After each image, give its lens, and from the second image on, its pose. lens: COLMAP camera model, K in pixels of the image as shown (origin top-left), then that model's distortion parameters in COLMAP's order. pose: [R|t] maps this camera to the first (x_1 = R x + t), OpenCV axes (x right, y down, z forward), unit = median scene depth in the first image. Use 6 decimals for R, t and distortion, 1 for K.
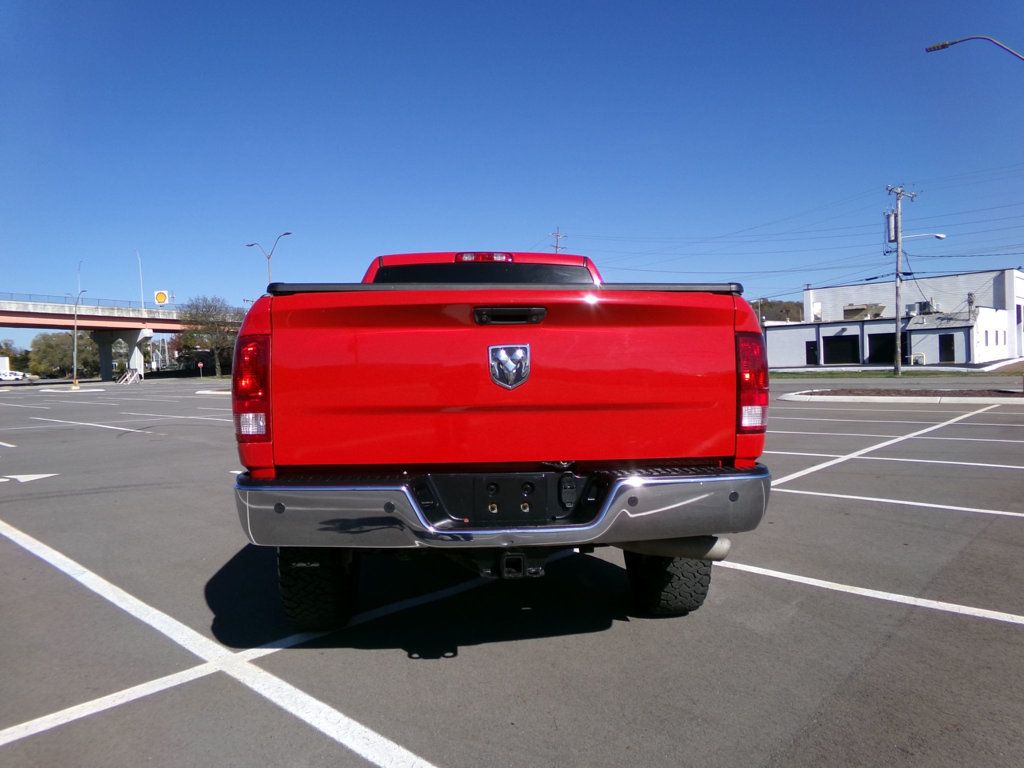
lens RADIAL K [[708.7, 0, 512.0], [0, 708.7, 384.0], [0, 0, 1]] dist [0.005658, 0.001414]
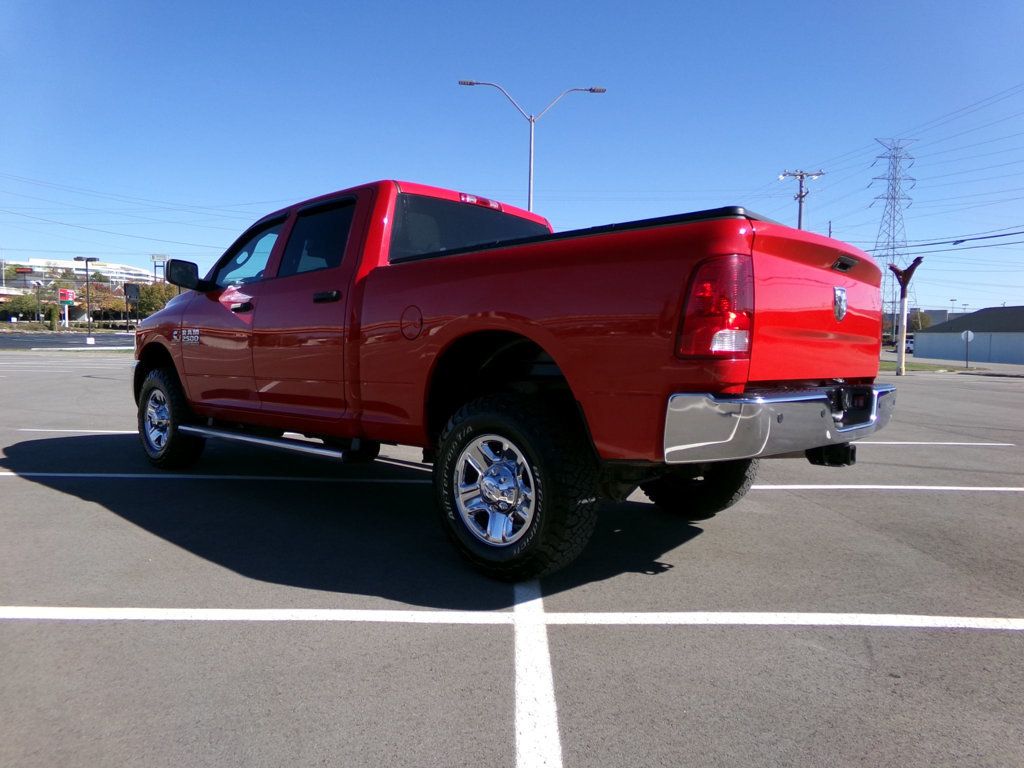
lens RADIAL K [[707.7, 0, 512.0], [0, 707.7, 384.0], [0, 0, 1]] dist [0.002163, 0.000876]
pose [[0.712296, -0.002916, 0.701873, -0.992392], [-0.015270, 0.999690, 0.019650, 0.076855], [-0.701713, -0.024714, 0.712031, 0.373852]]
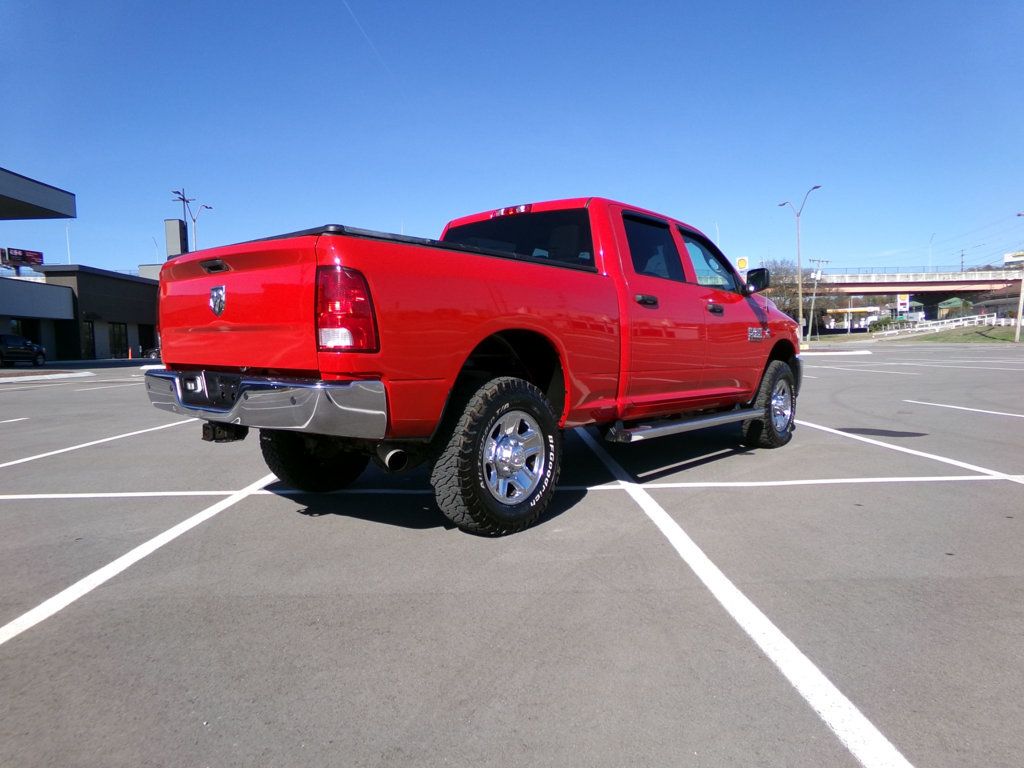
lens RADIAL K [[720.5, 0, 512.0], [0, 720.5, 384.0], [0, 0, 1]] dist [0.001375, 0.000486]
pose [[0.688772, 0.058177, -0.722640, 1.118418], [-0.022826, 0.998021, 0.058590, 0.035920], [0.724619, -0.023860, 0.688737, 0.306380]]
